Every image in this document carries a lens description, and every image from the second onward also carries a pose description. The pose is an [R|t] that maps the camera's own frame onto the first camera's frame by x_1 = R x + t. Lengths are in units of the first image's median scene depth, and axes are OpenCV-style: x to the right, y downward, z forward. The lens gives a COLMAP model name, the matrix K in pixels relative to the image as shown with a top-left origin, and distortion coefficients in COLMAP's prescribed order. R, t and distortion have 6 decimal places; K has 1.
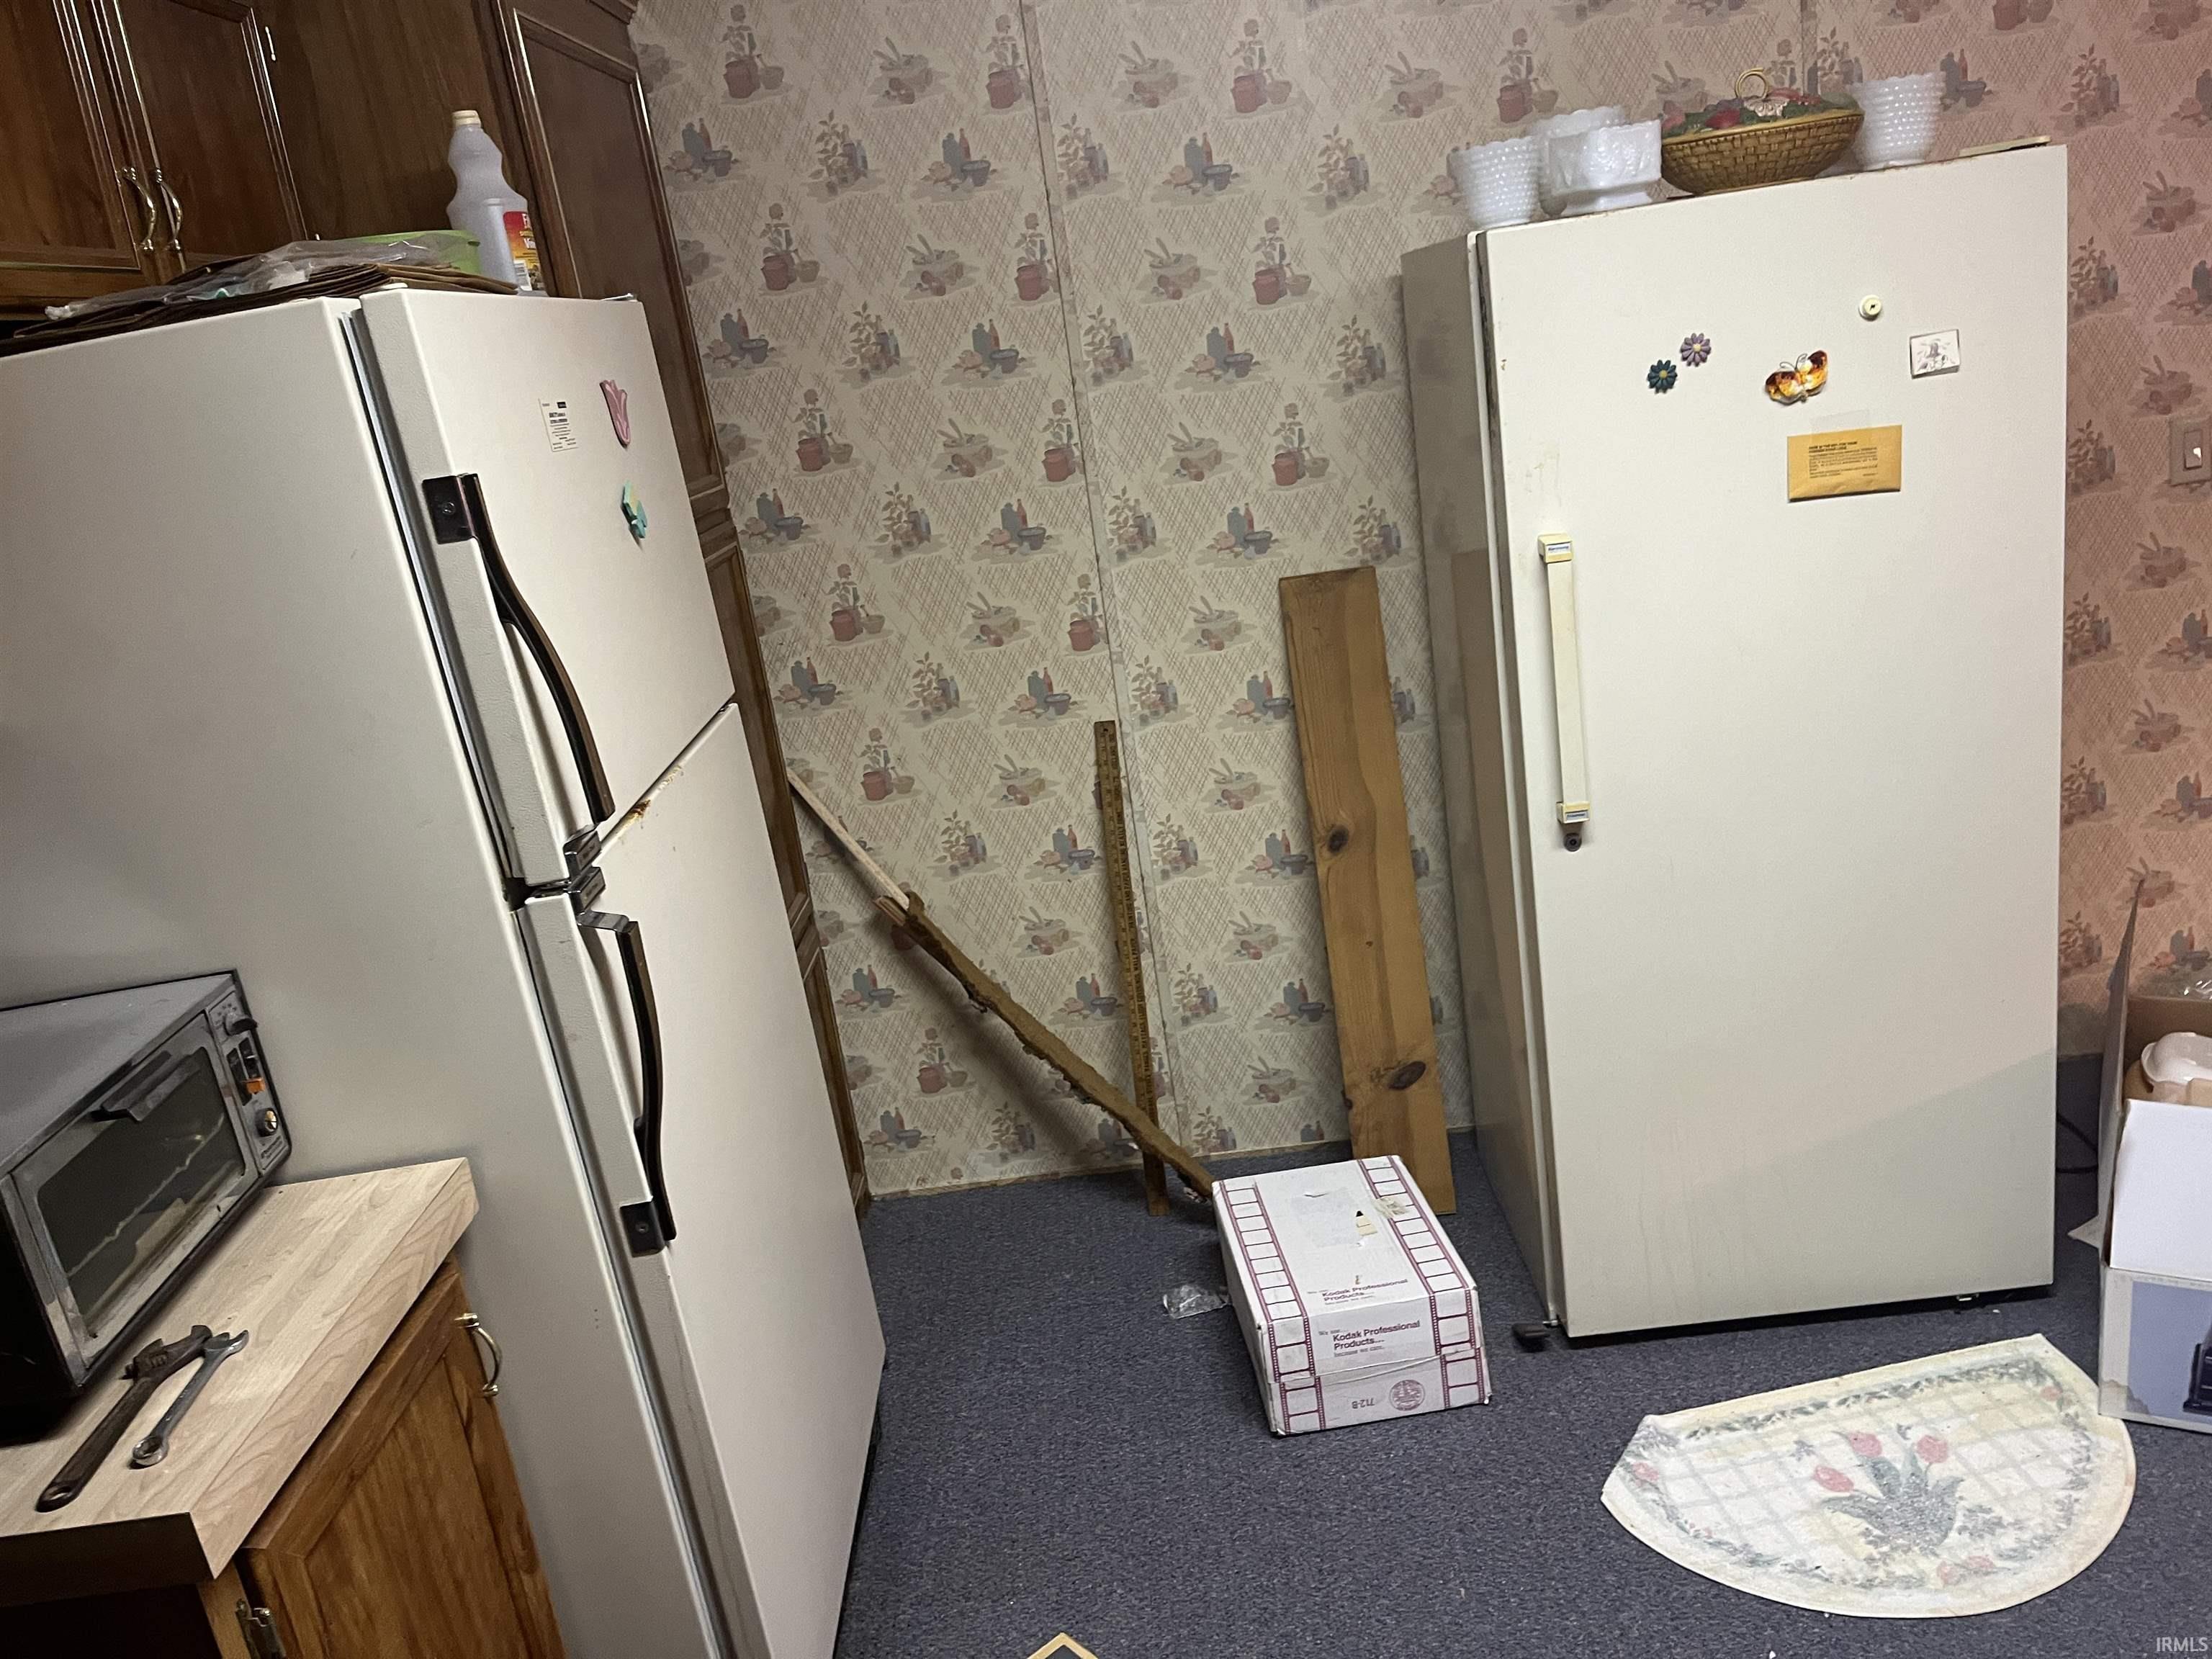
lens RADIAL K [[1681.5, 0, 1082.6], [0, 1681.5, 829.9], [0, 0, 1]] dist [0.065891, -0.095415]
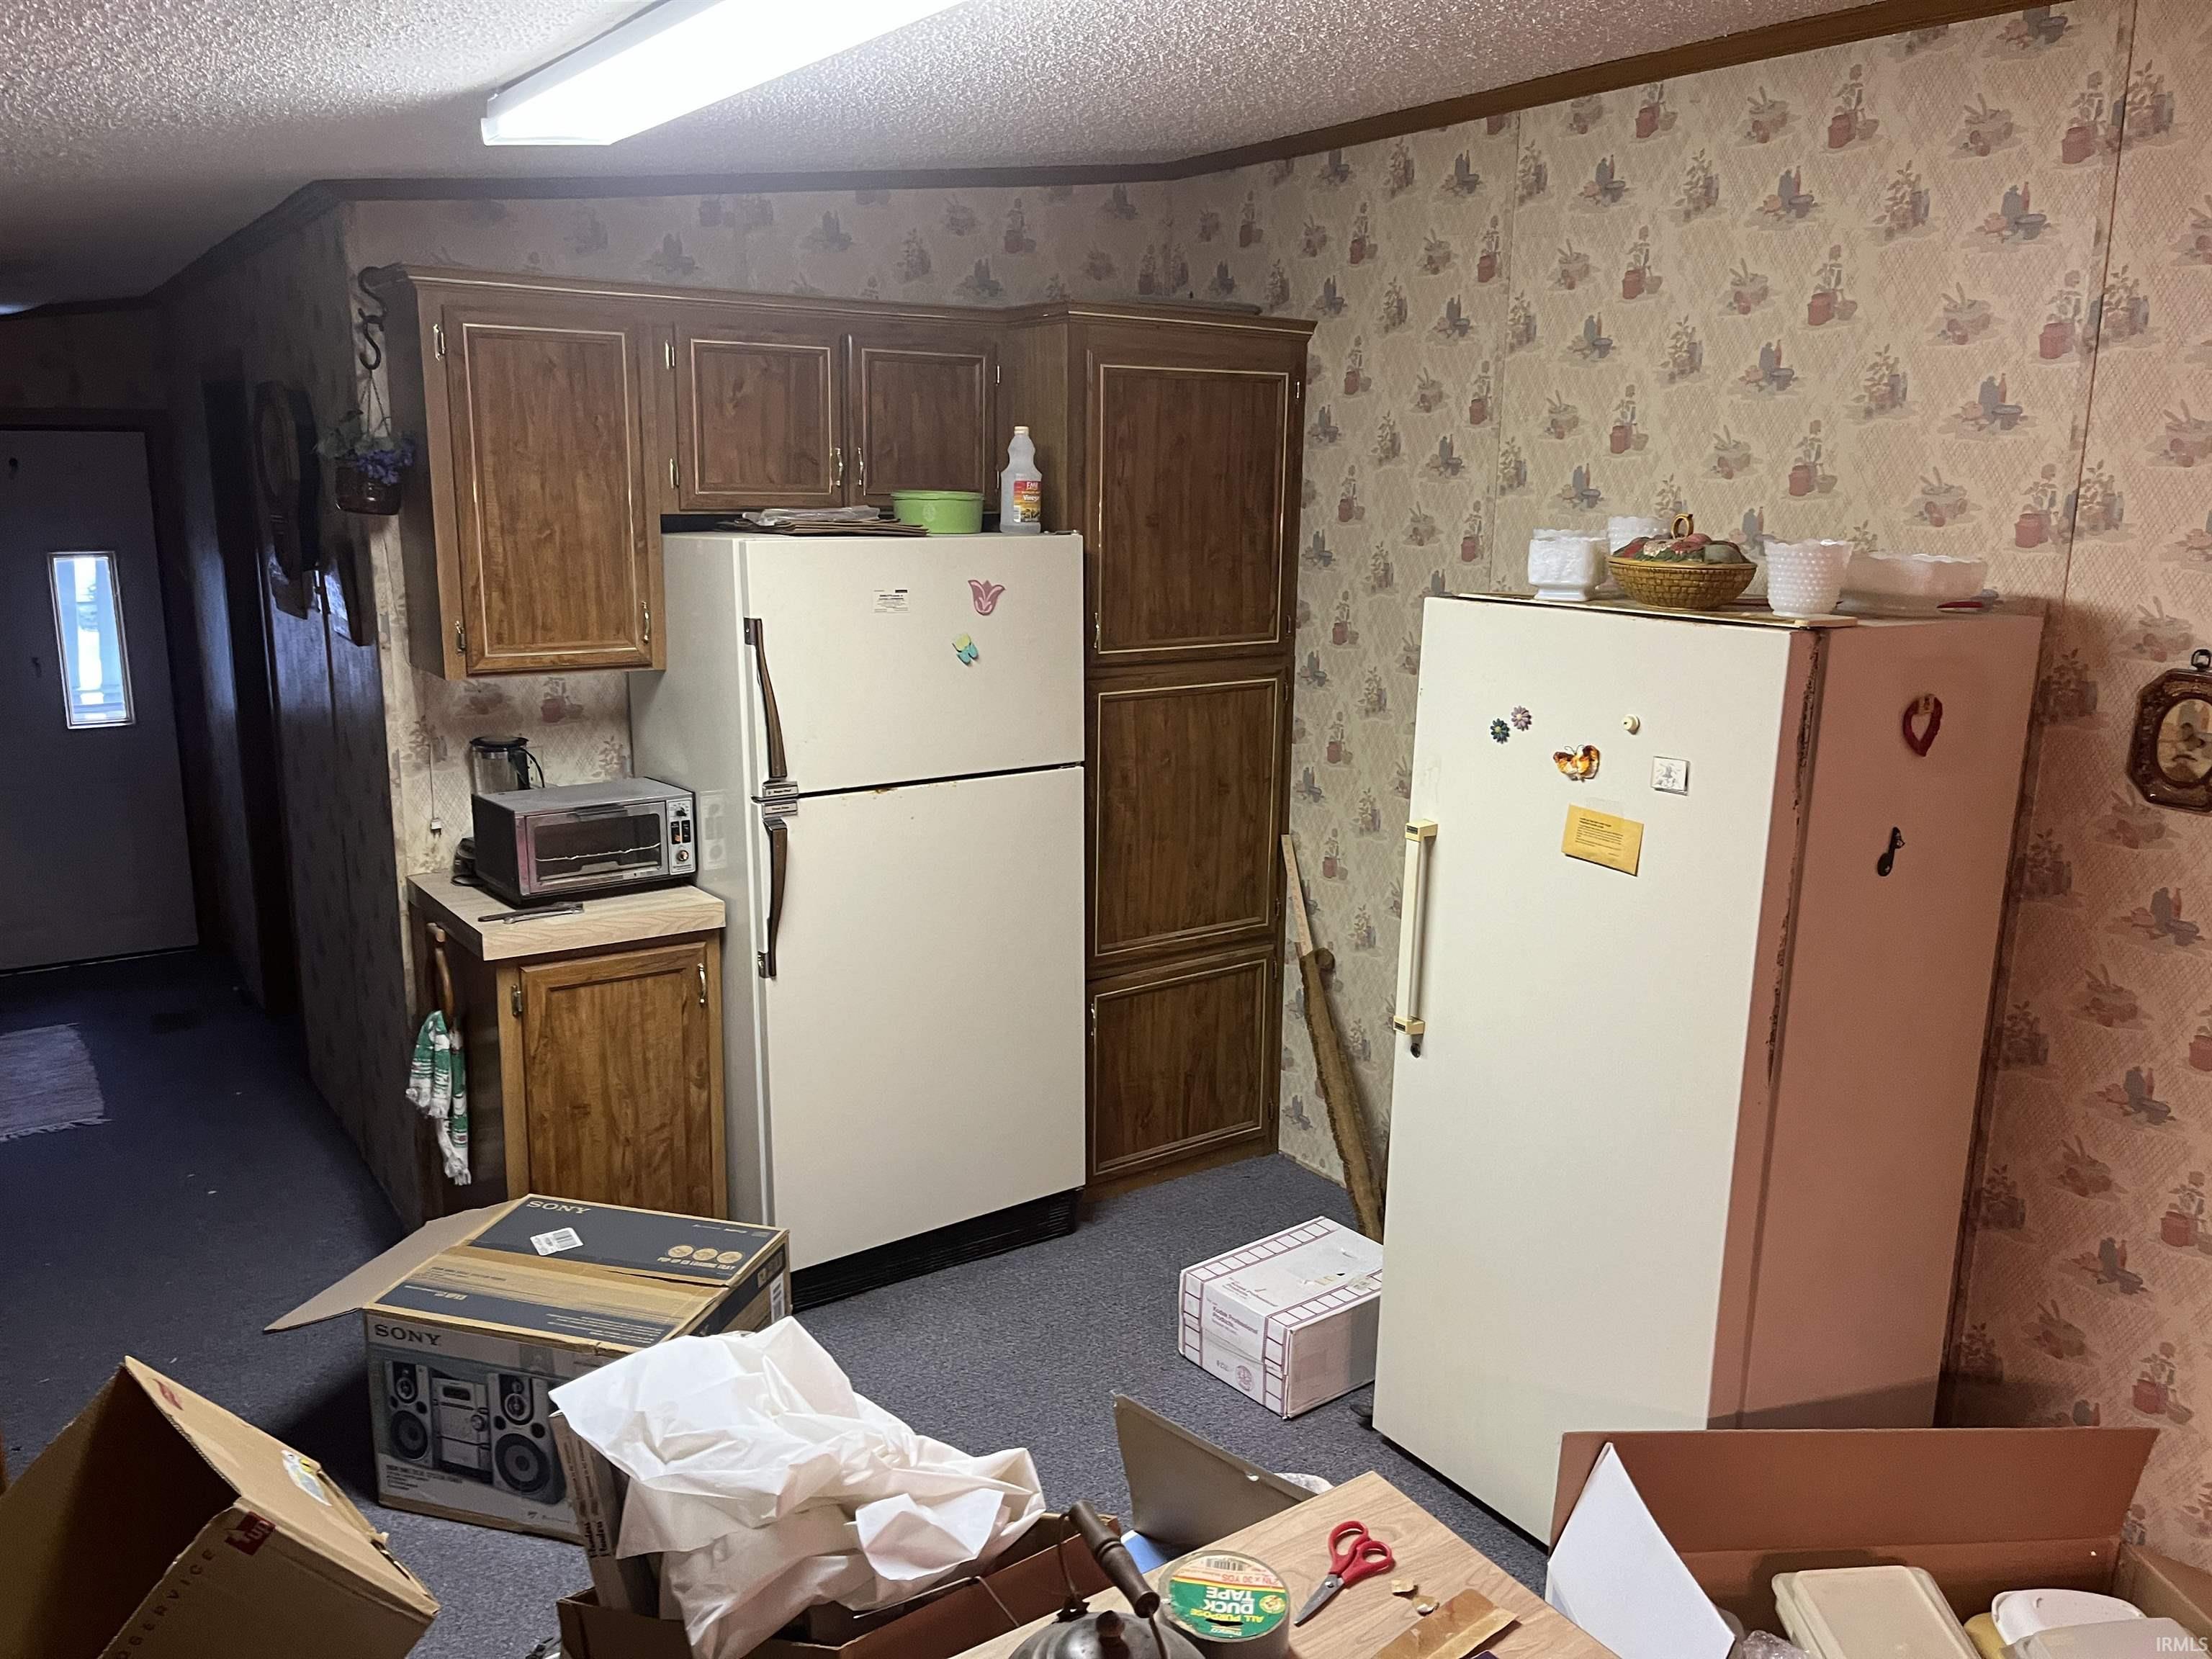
lens RADIAL K [[1681.5, 0, 1097.3], [0, 1681.5, 825.5], [0, 0, 1]] dist [0.065891, -0.095415]
pose [[0.561733, 0.313739, -0.765522, 1.052961], [-0.321994, 0.935256, 0.147026, -0.257676], [0.762086, 0.163904, 0.626387, -0.035865]]
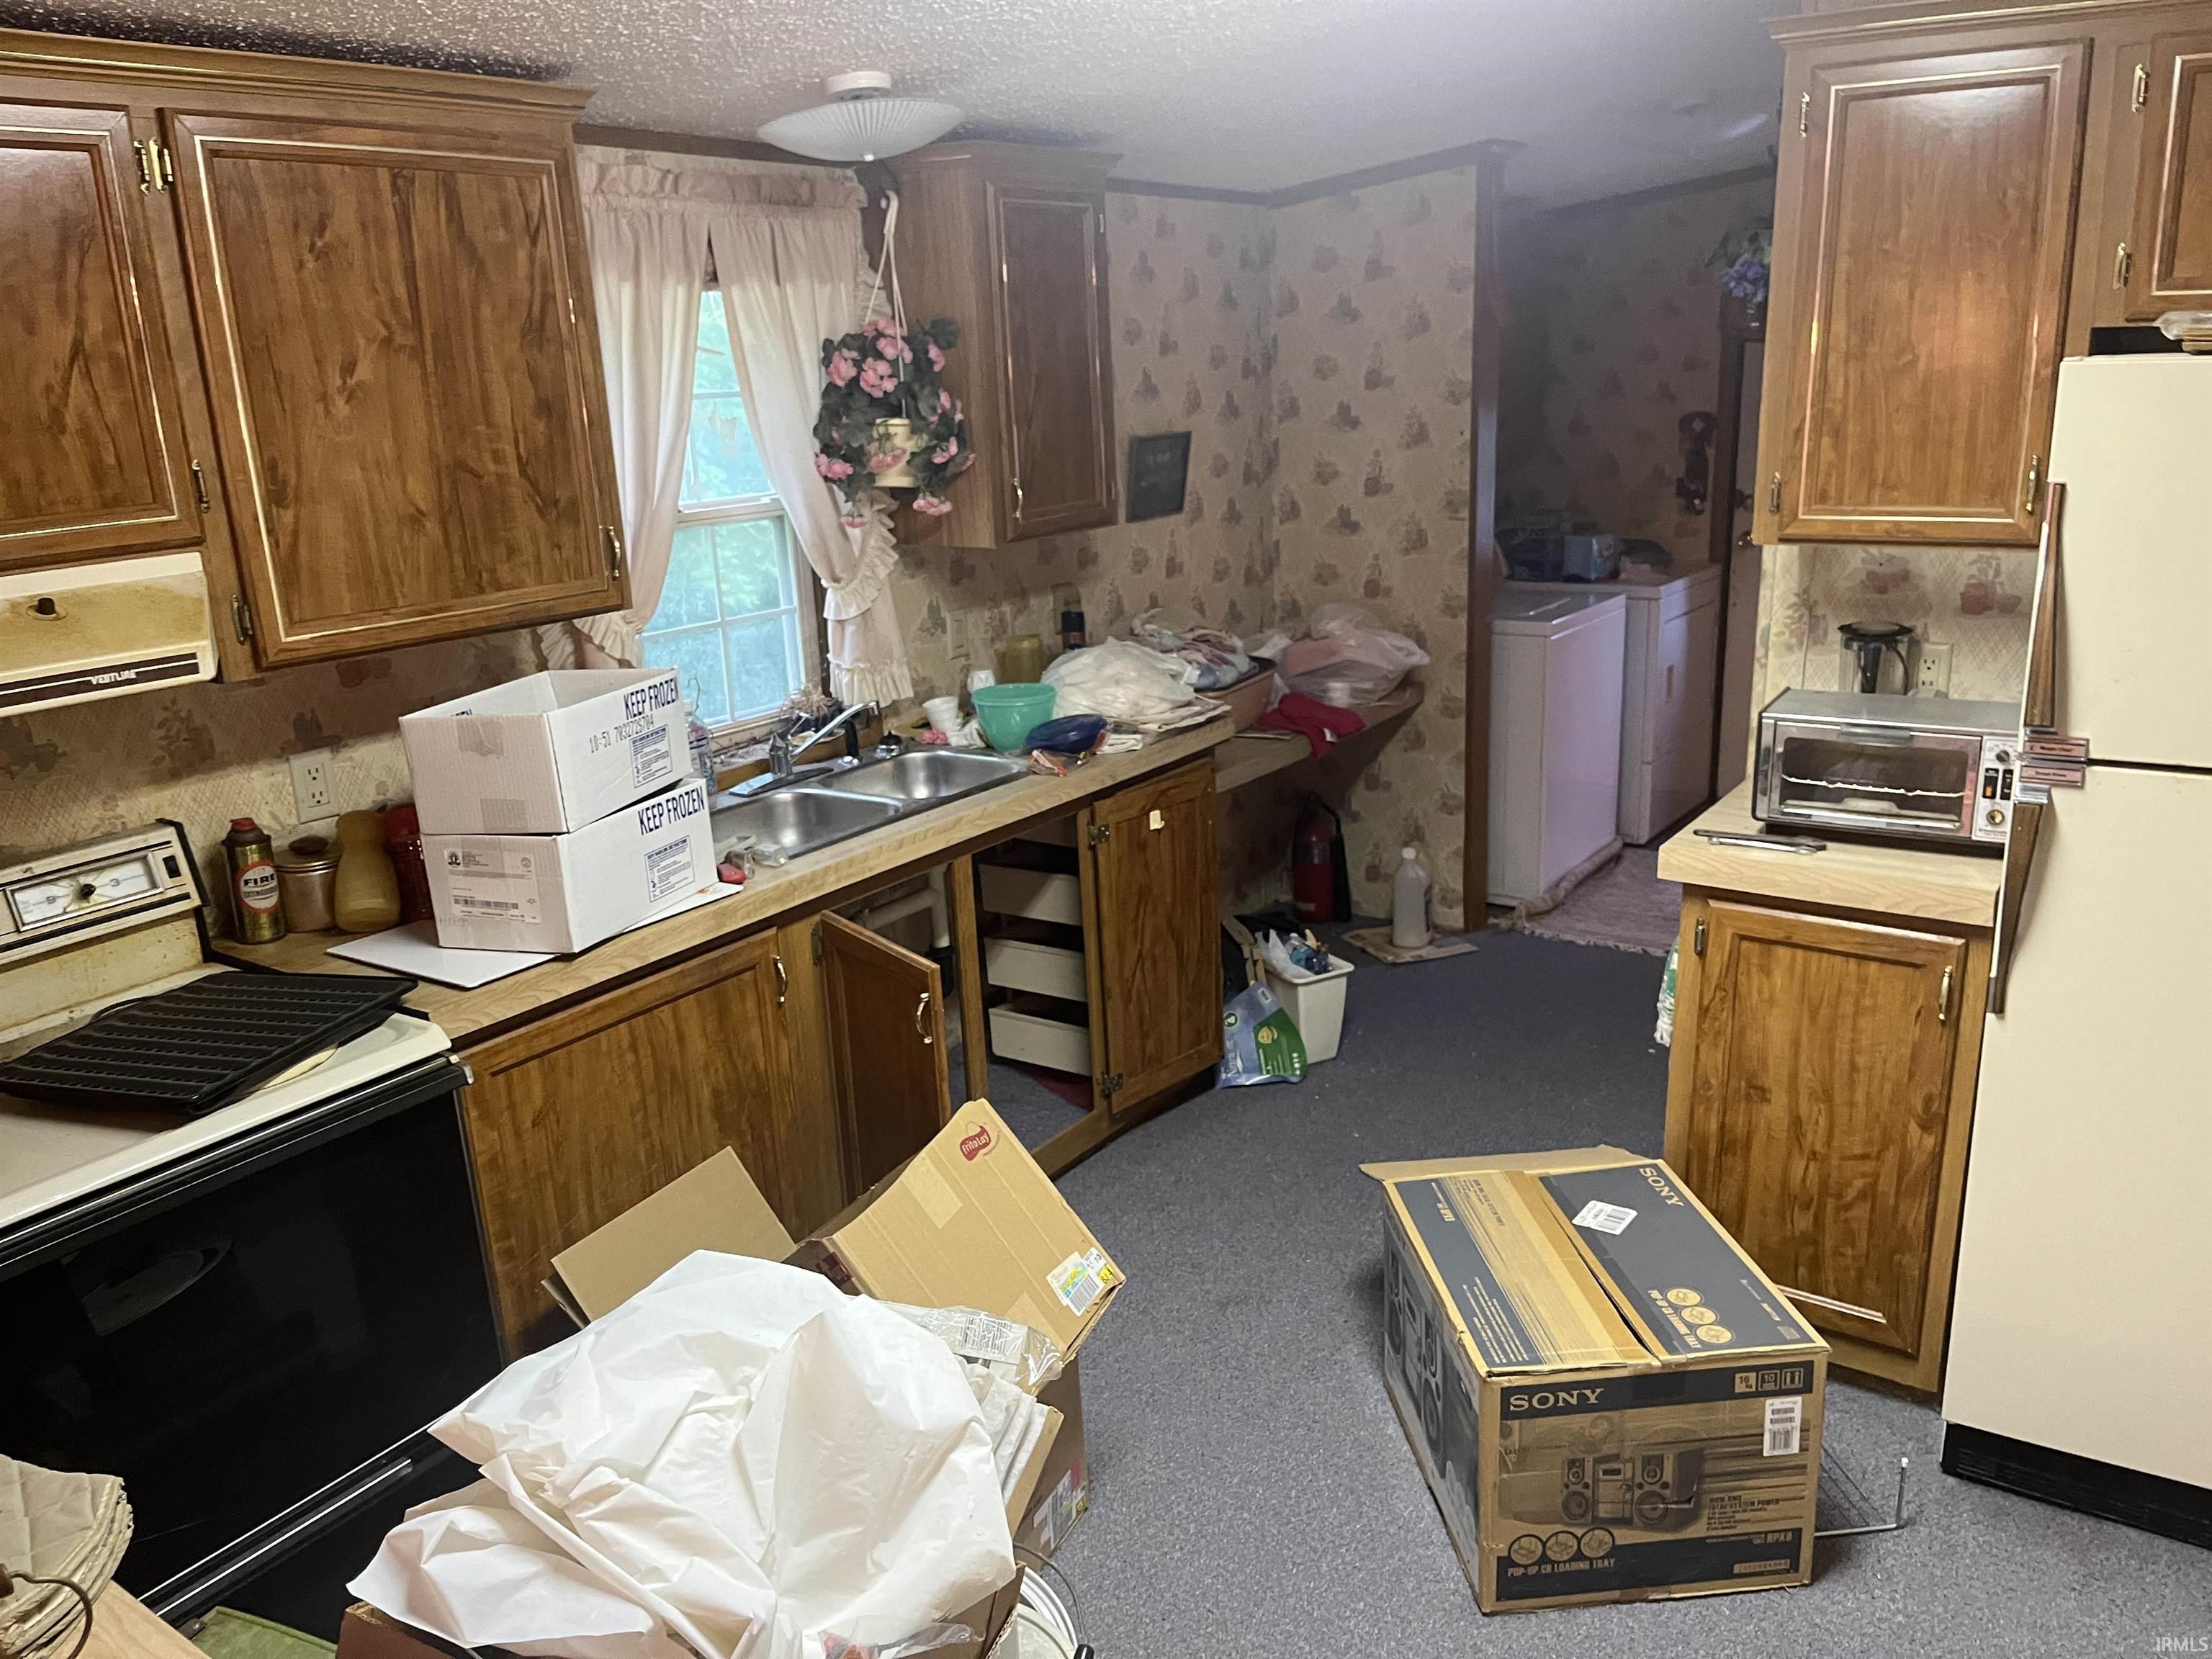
lens RADIAL K [[1681.5, 0, 1124.5], [0, 1681.5, 847.7], [0, 0, 1]] dist [0.065891, -0.095415]
pose [[-0.543940, 0.388130, -0.743965, 0.815266], [-0.125648, 0.838929, 0.529539, -0.380206], [0.829664, 0.381515, -0.407559, 0.621630]]
